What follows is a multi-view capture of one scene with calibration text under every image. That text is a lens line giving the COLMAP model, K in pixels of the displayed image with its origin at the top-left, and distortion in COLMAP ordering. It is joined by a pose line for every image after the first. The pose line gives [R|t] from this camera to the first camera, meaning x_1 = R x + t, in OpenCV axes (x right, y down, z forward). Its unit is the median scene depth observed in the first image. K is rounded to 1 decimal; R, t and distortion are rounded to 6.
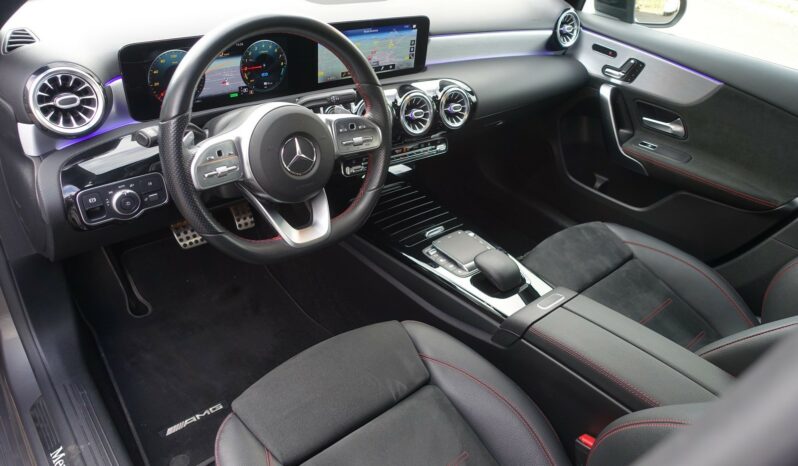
lens RADIAL K [[556.9, 0, 399.0], [0, 556.9, 233.0], [0, 0, 1]] dist [-0.003452, -0.005411]
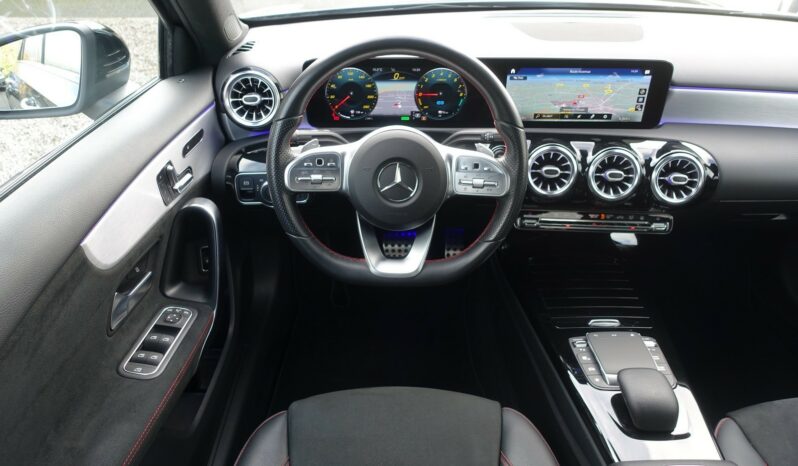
lens RADIAL K [[556.9, 0, 399.0], [0, 556.9, 233.0], [0, 0, 1]] dist [-0.003452, -0.005411]
pose [[0.766984, 0.249661, -0.591105, 0.336930], [-0.298581, 0.954256, 0.015622, -0.060267], [0.567966, 0.164511, 0.806443, 0.207583]]
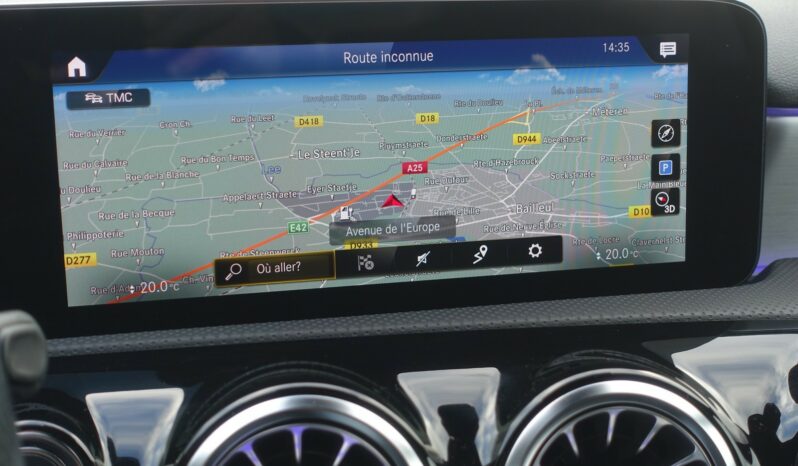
lens RADIAL K [[1239.0, 0, 401.4], [0, 1239.0, 223.7], [0, 0, 1]] dist [-0.000590, -0.126830]
pose [[0.888400, -0.025904, -0.458338, 0.162623], [-0.161408, 0.917034, -0.364686, -0.171678], [0.429759, 0.397966, 0.810512, 0.748417]]
